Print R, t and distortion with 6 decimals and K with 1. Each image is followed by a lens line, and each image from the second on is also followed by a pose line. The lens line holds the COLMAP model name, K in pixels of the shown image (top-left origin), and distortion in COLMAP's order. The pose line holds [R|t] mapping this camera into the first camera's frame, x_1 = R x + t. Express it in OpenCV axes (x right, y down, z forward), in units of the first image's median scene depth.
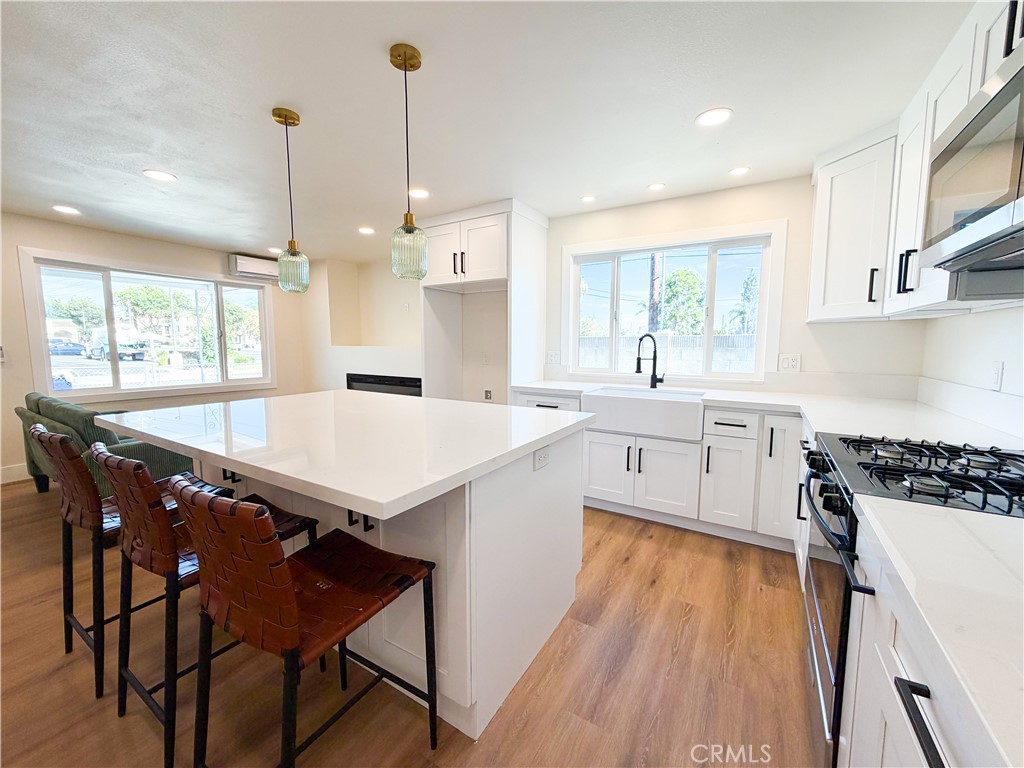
lens RADIAL K [[406.9, 0, 512.0], [0, 406.9, 384.0], [0, 0, 1]] dist [-0.000562, 0.000408]
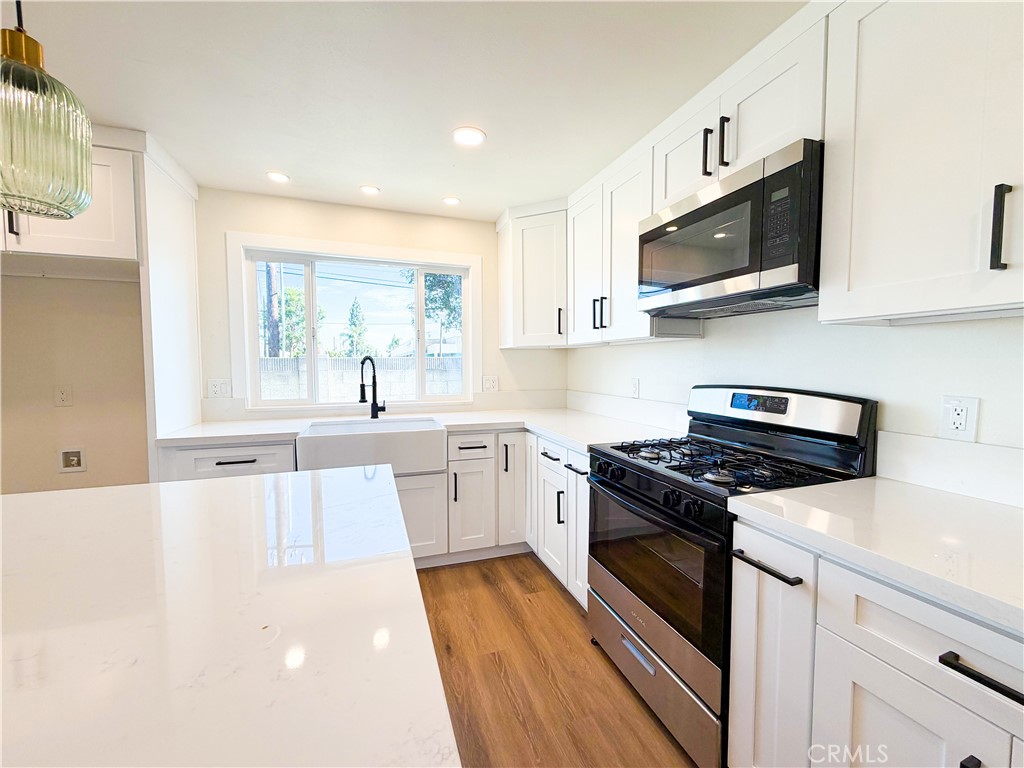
lens RADIAL K [[406.9, 0, 512.0], [0, 406.9, 384.0], [0, 0, 1]] dist [-0.000562, 0.000408]
pose [[0.634587, -0.039677, 0.771832, -0.136170], [0.080353, 0.996656, -0.014830, -0.026810], [-0.768663, 0.071430, 0.635653, 0.217660]]
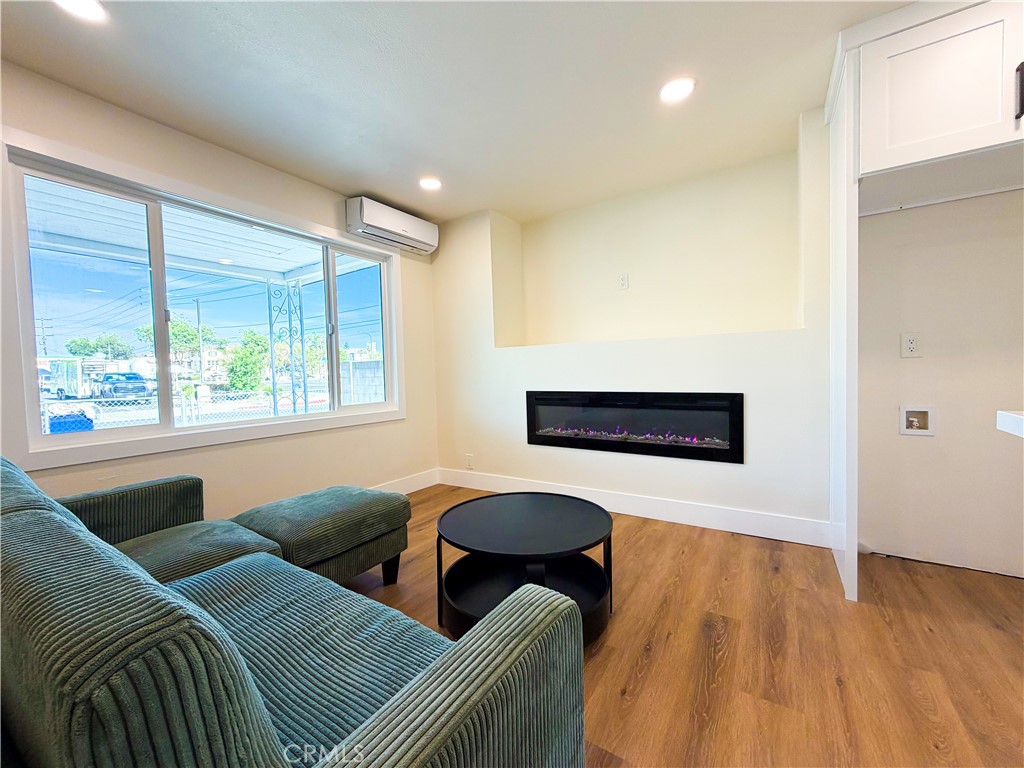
lens RADIAL K [[406.9, 0, 512.0], [0, 406.9, 384.0], [0, 0, 1]] dist [-0.000562, 0.000408]
pose [[0.999175, -0.029050, -0.028390, -0.693134], [0.027175, 0.997557, -0.064358, 0.002296], [0.030190, 0.063533, 0.997523, 0.663645]]
